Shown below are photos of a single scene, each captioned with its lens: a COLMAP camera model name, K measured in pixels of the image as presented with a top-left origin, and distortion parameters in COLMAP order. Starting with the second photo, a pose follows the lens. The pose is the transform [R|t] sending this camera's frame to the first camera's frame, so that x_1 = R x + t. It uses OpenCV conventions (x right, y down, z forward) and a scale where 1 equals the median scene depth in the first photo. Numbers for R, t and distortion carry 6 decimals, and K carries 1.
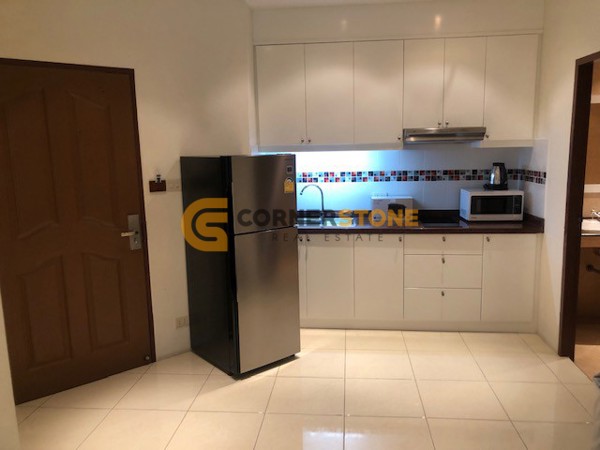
lens RADIAL K [[479.5, 0, 304.9], [0, 479.5, 224.4], [0, 0, 1]] dist [0.004720, -0.010717]
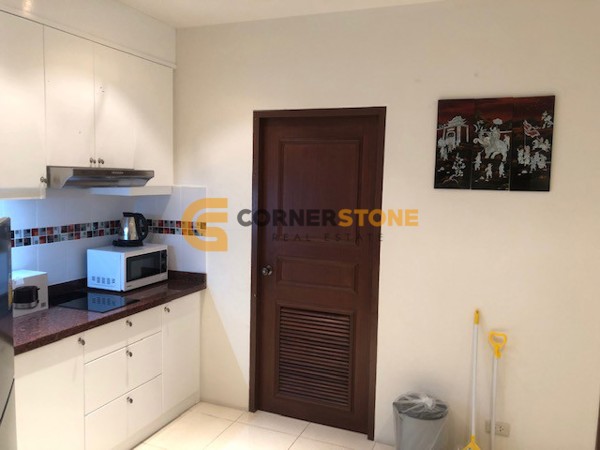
lens RADIAL K [[497.8, 0, 300.0], [0, 497.8, 225.0], [0, 0, 1]] dist [0.004376, 0.000279]
pose [[0.277296, -0.062471, 0.958751, -0.323596], [0.125433, 0.991697, 0.028339, -0.098345], [-0.952562, 0.112401, 0.282830, 0.504811]]
